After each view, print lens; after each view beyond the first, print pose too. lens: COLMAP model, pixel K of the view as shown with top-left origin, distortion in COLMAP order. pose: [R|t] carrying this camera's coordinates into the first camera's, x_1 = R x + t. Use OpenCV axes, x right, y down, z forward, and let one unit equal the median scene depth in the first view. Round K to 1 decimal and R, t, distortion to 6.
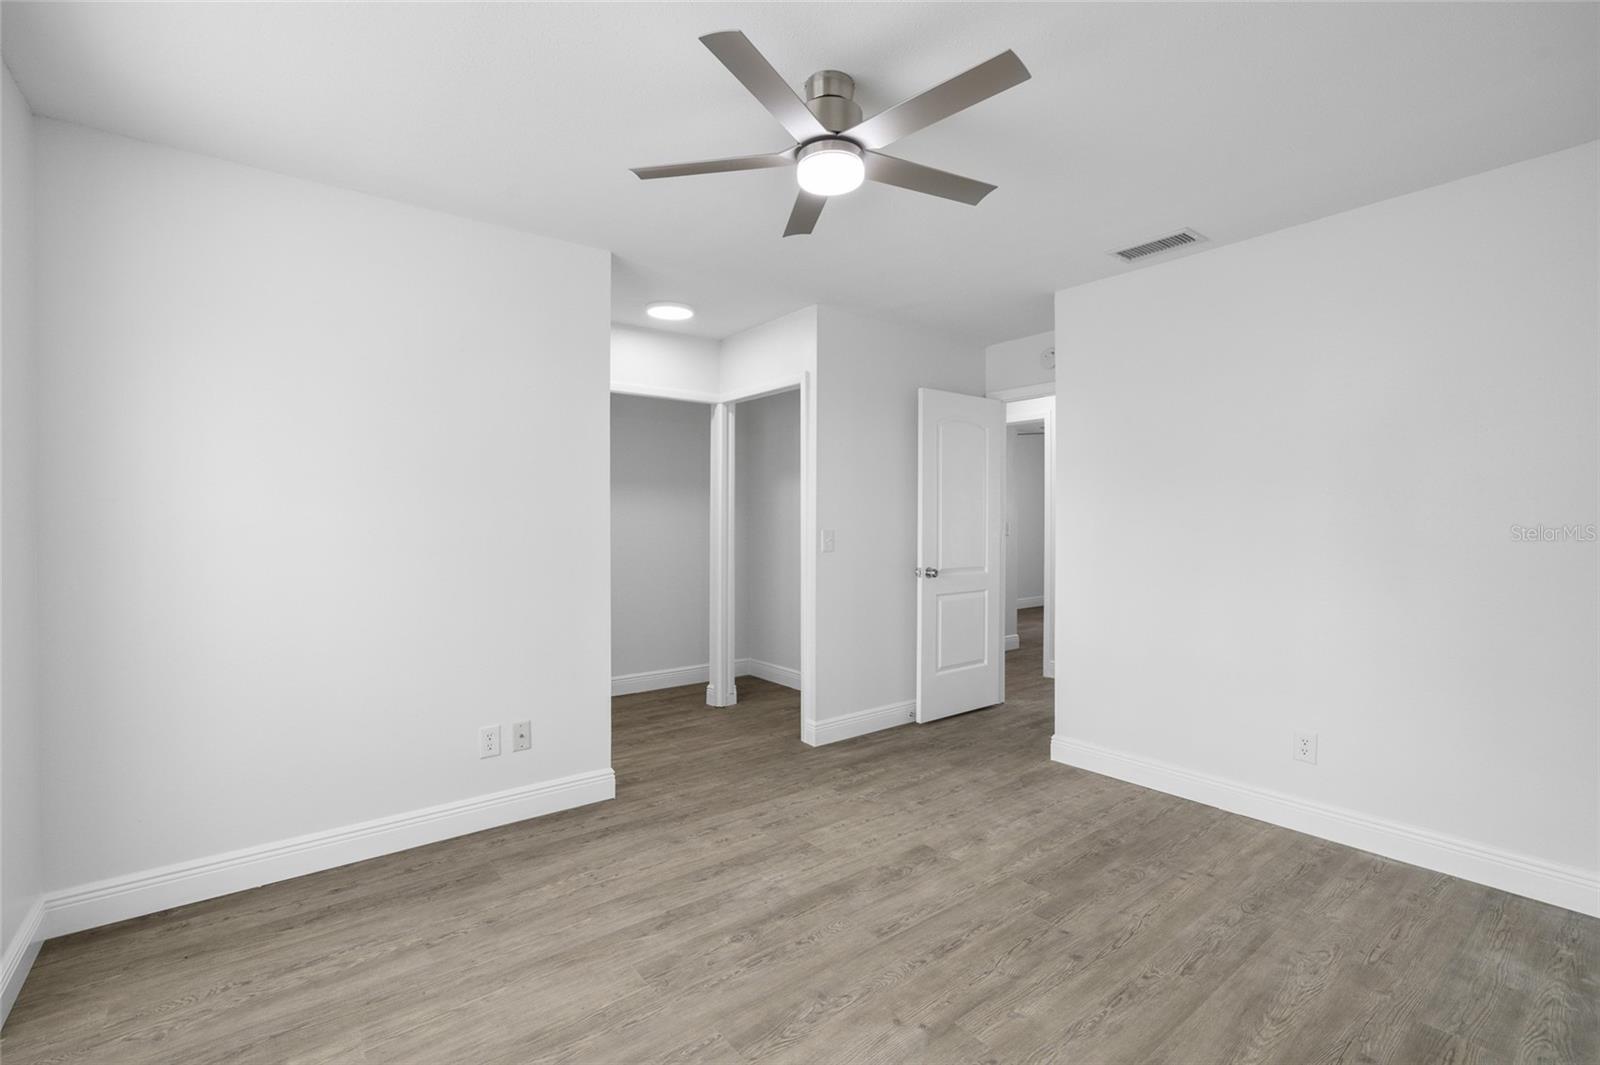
lens RADIAL K [[707.6, 0, 795.2], [0, 707.6, 524.8], [0, 0, 1]] dist [-0.002967, 0.000884]
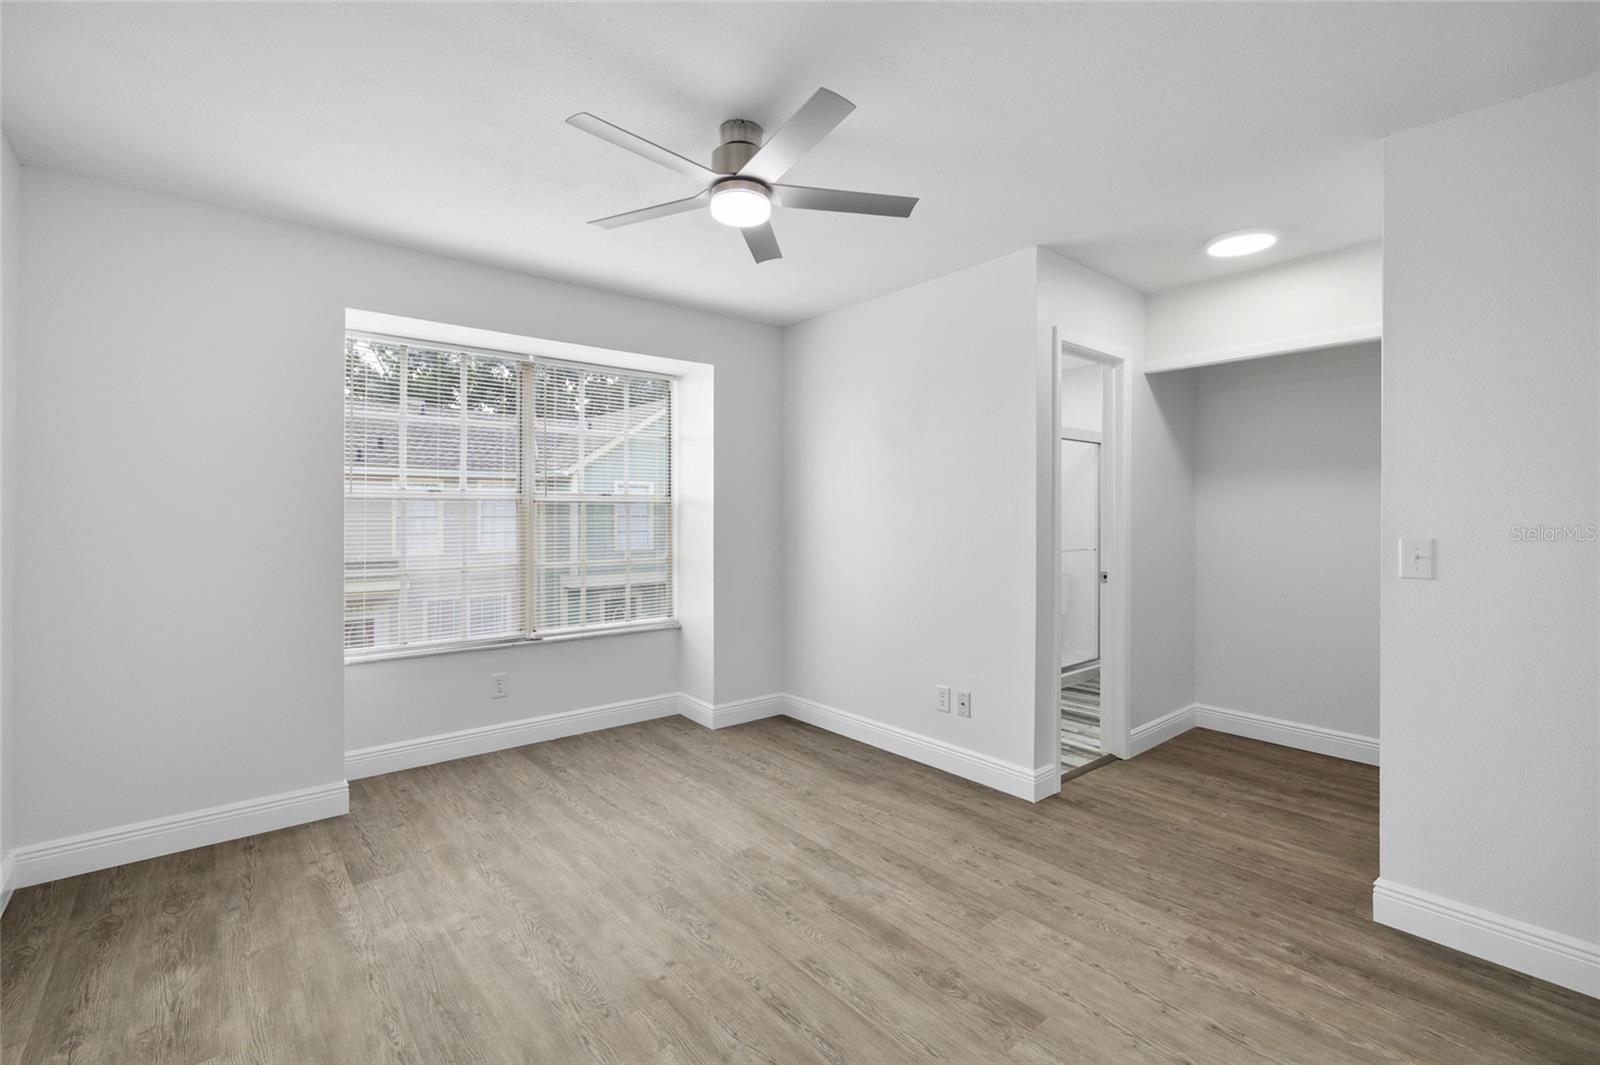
lens RADIAL K [[707.6, 0, 796.7], [0, 707.6, 531.5], [0, 0, 1]] dist [-0.002967, 0.000884]
pose [[0.033629, 0.021752, -0.999198, 0.926627], [-0.008188, 0.999736, 0.021488, -0.005595], [0.999401, 0.007459, 0.033798, 0.852575]]
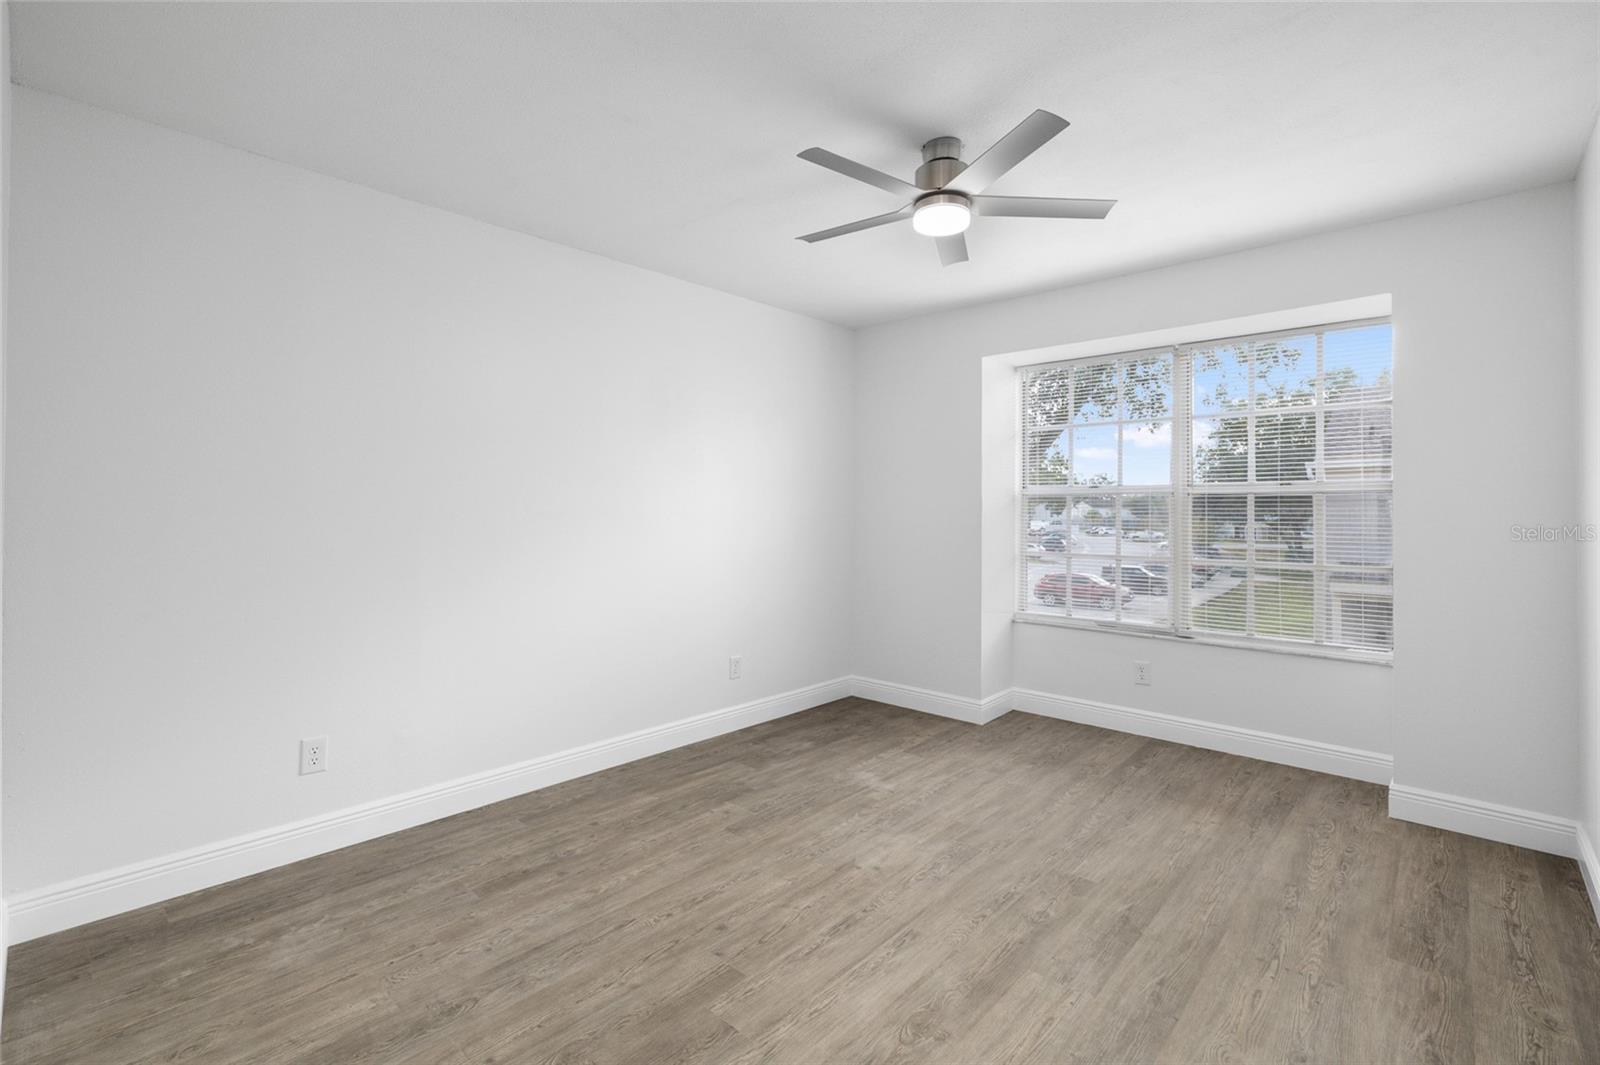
lens RADIAL K [[707.6, 0, 800.5], [0, 707.6, 521.4], [0, 0, 1]] dist [-0.002967, 0.000884]
pose [[-0.985735, -0.000876, -0.168300, 0.388638], [-0.004736, 0.999735, 0.022532, -0.006658], [0.168236, 0.023008, -0.985478, 1.717419]]
